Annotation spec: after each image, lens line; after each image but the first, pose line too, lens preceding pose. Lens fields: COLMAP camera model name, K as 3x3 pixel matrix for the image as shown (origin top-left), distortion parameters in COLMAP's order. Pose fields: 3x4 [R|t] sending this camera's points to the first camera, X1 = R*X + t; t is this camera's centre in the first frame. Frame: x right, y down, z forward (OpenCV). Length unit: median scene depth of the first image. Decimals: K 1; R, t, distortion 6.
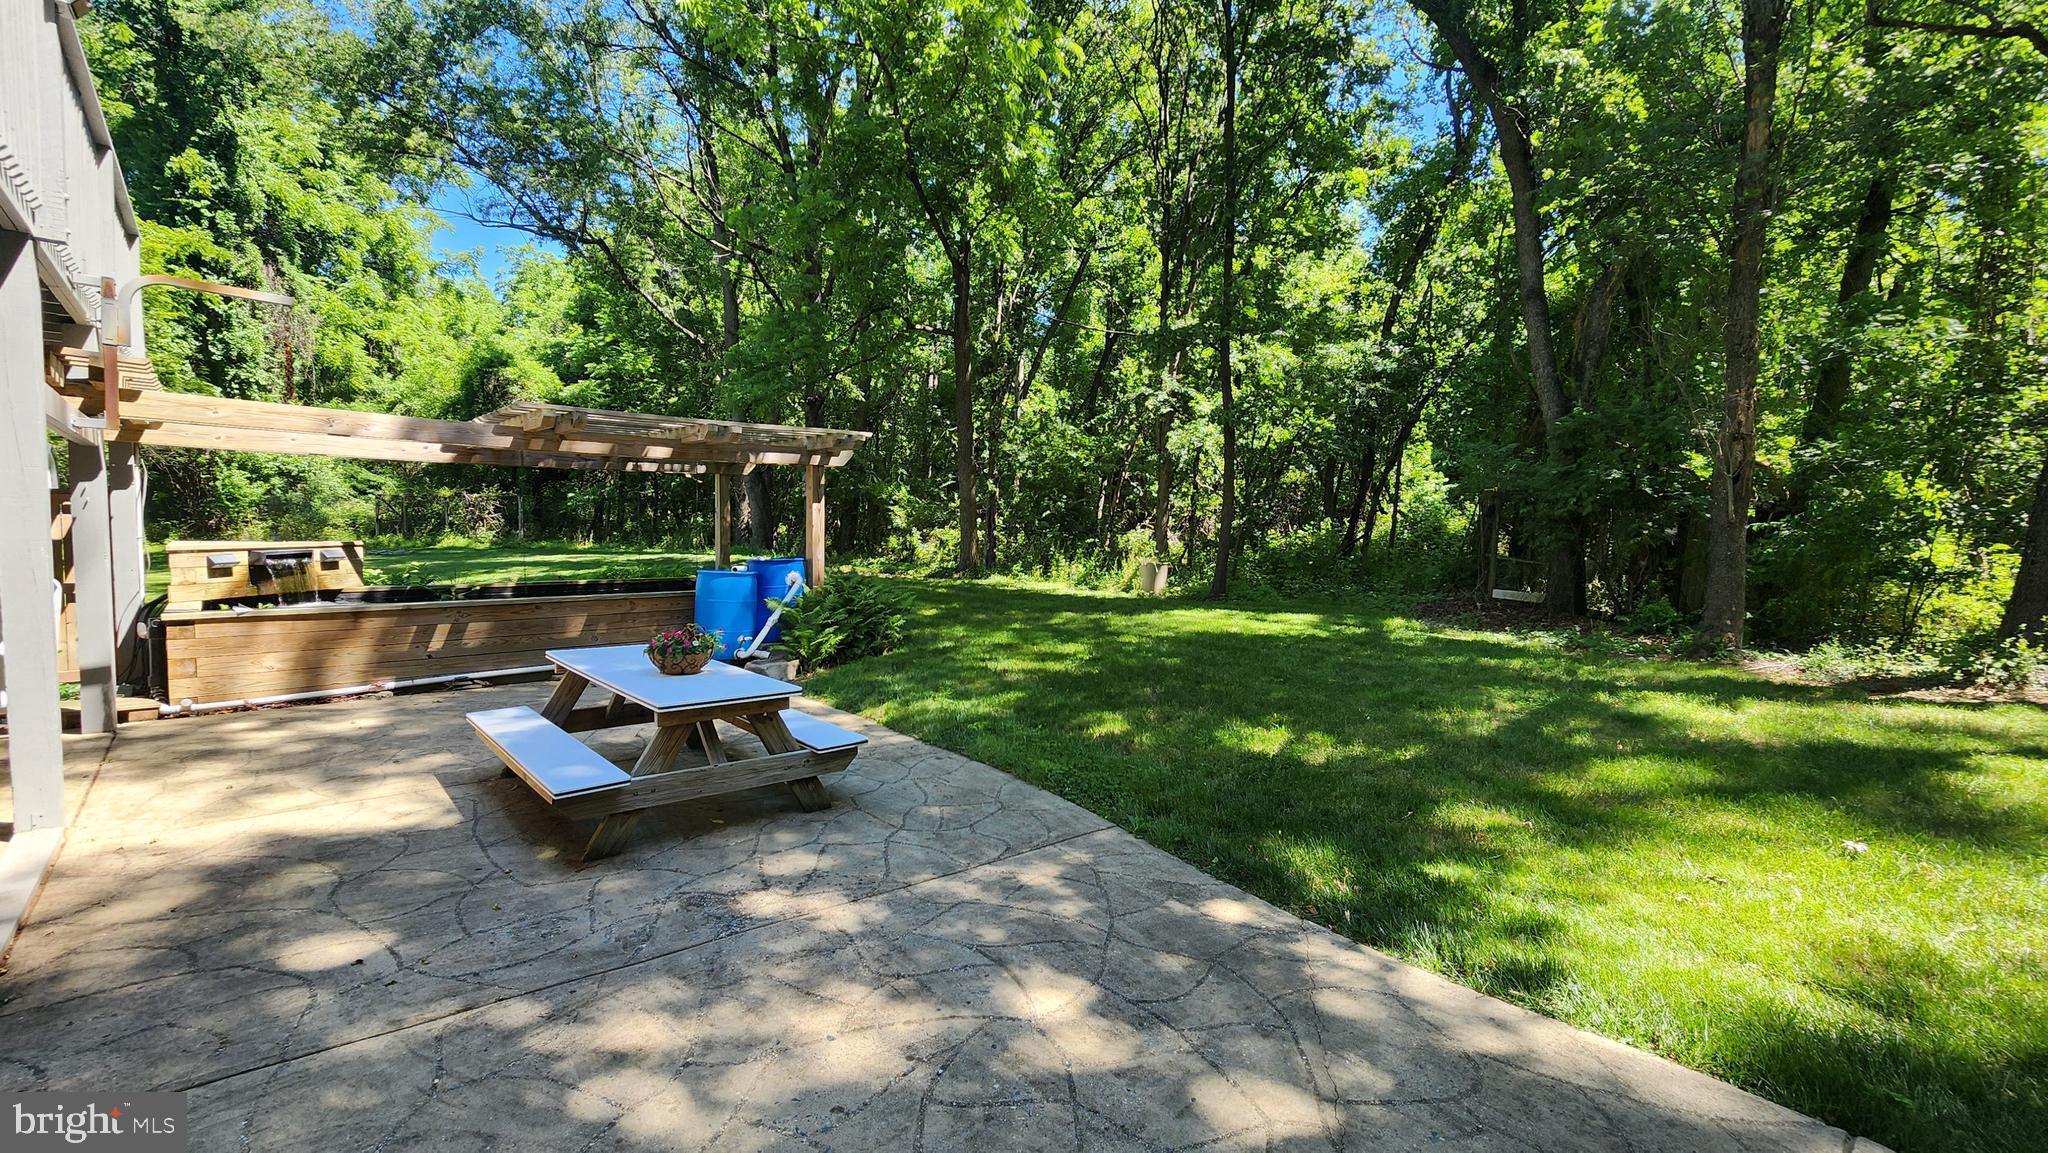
lens RADIAL K [[838.9, 0, 1029.7], [0, 838.9, 582.1], [0, 0, 1]] dist [-0.006378, 0.002339]
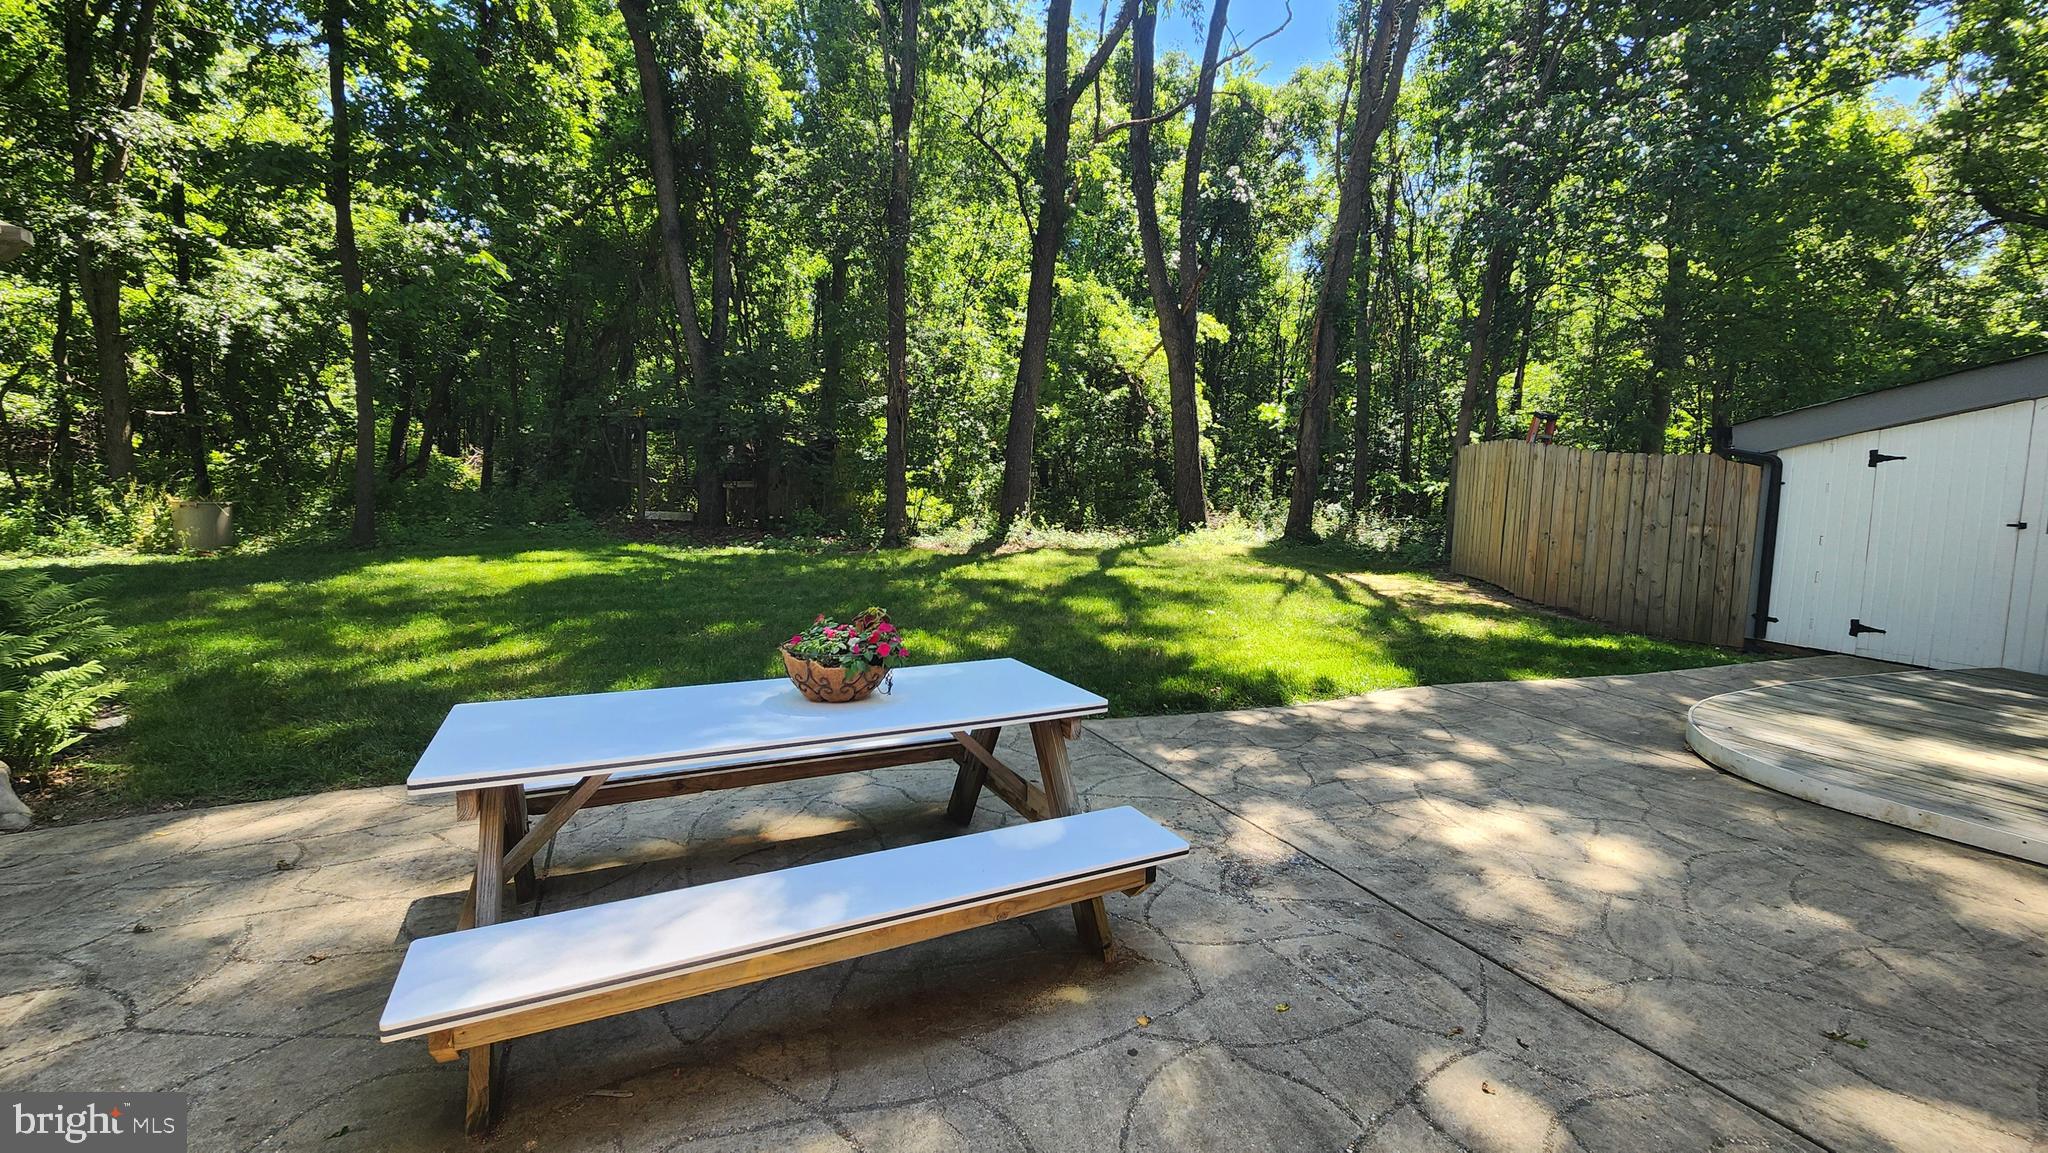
lens RADIAL K [[838.9, 0, 1022.8], [0, 838.9, 571.2], [0, 0, 1]] dist [-0.006378, 0.002339]
pose [[0.294584, -0.125530, 0.947345, -0.454406], [0.054230, 0.991933, 0.114575, -0.018684], [-0.954086, 0.017623, 0.299015, 0.345806]]
